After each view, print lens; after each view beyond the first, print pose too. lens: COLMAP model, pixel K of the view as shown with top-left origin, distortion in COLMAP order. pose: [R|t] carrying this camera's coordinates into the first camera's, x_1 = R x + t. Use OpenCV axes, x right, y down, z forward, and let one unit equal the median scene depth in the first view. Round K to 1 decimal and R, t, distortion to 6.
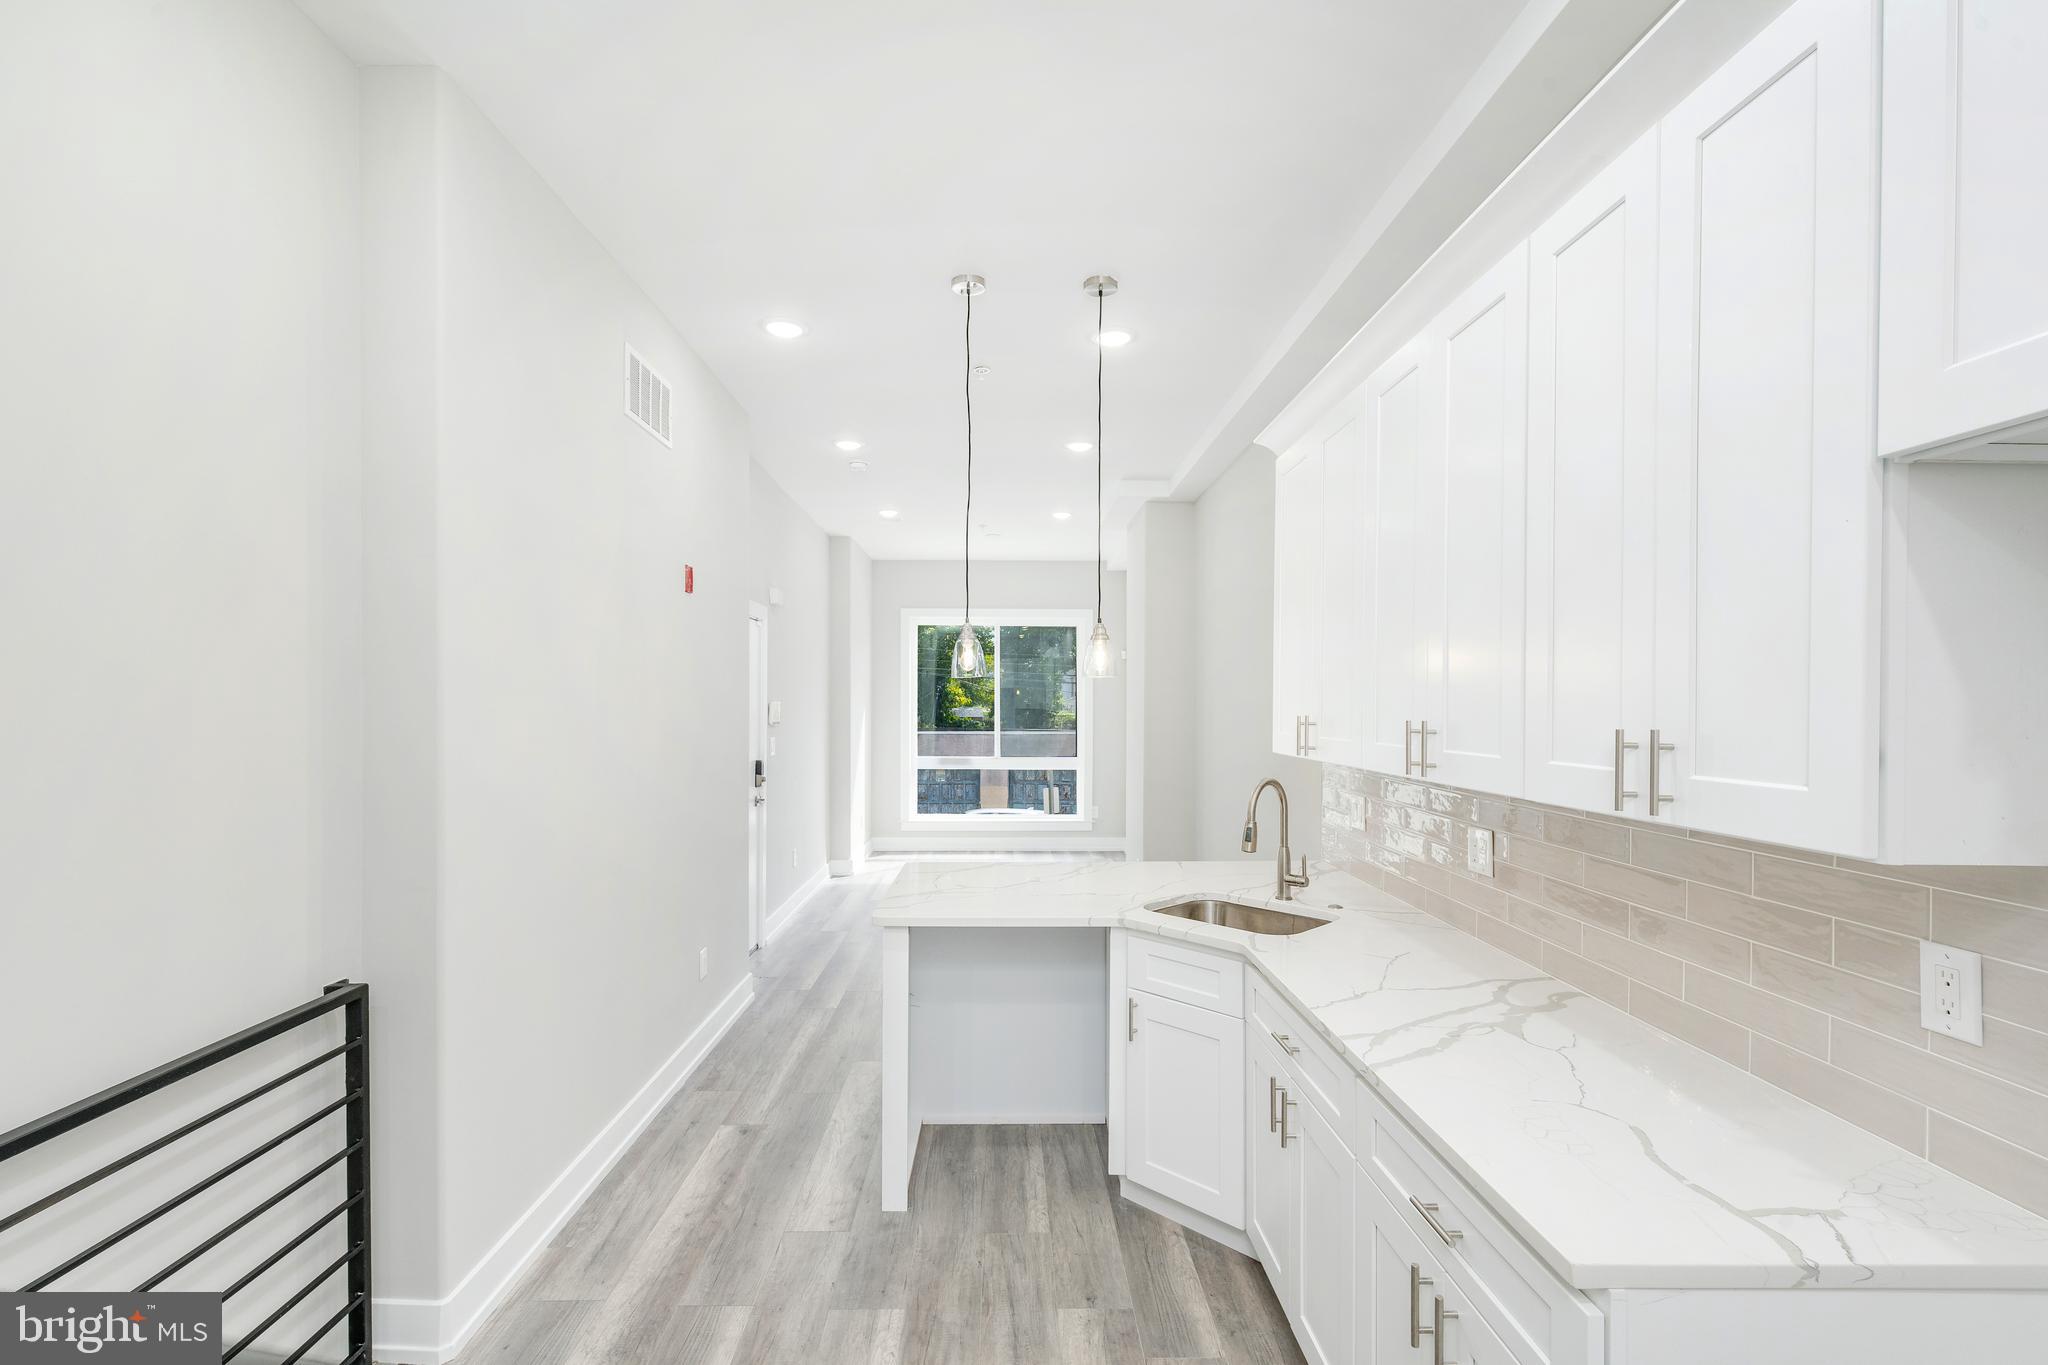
lens RADIAL K [[918.0, 0, 1023.4], [0, 918.0, 707.5], [0, 0, 1]] dist [0.004778, 0.000141]
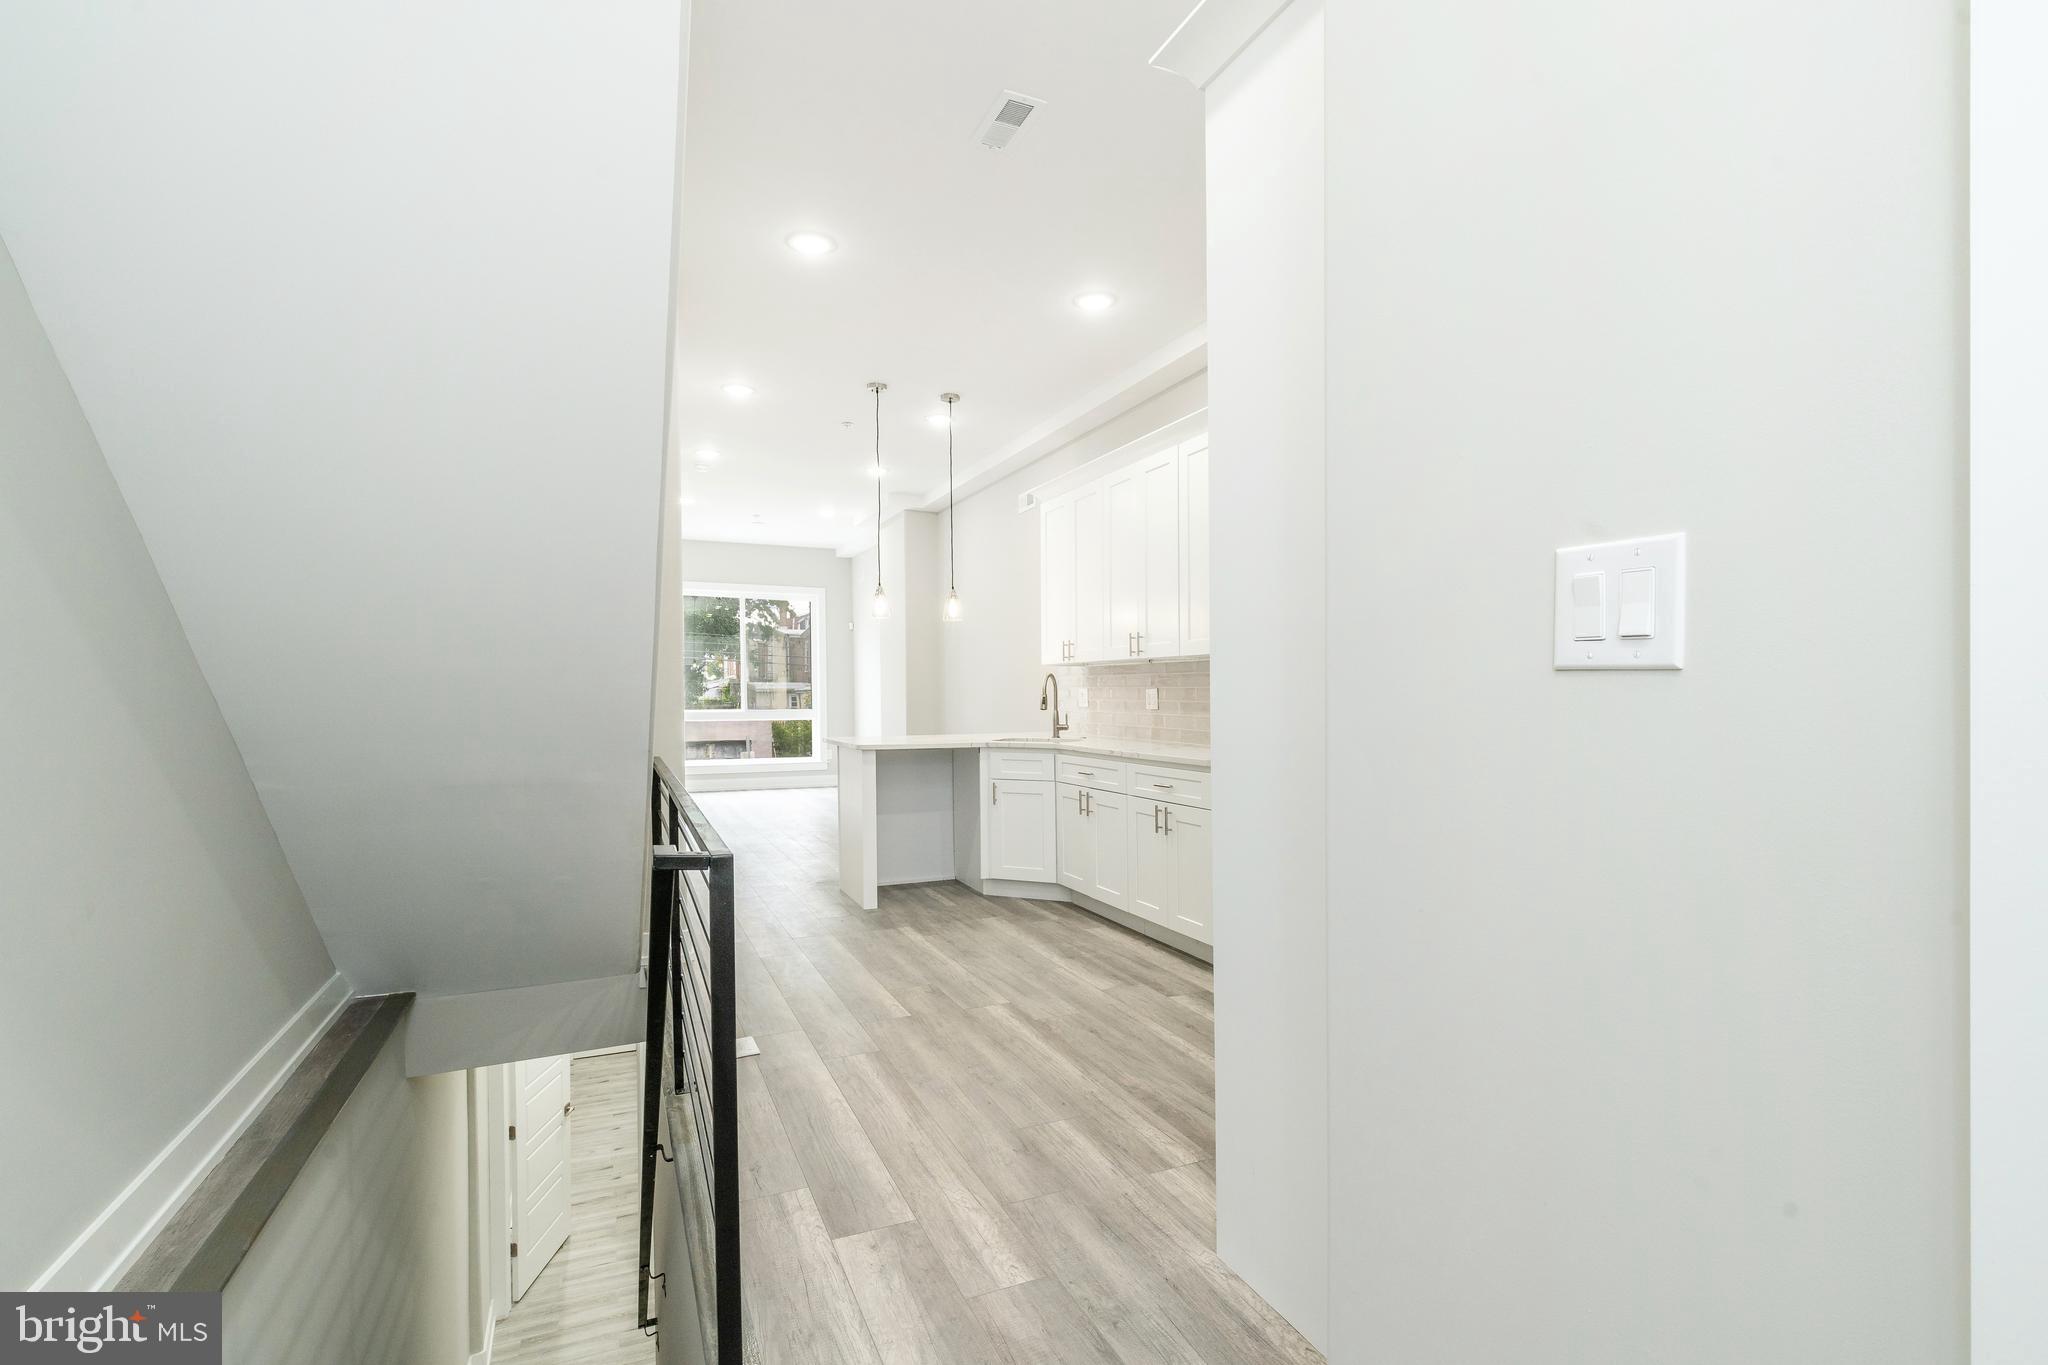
lens RADIAL K [[905.1, 0, 1040.3], [0, 905.1, 738.8], [0, 0, 1]] dist [0.001224, -0.000089]
pose [[0.910196, -0.029298, 0.413140, -0.523090], [0.010050, 0.998764, 0.048687, 0.118075], [-0.414056, -0.040163, 0.909365, -0.698648]]
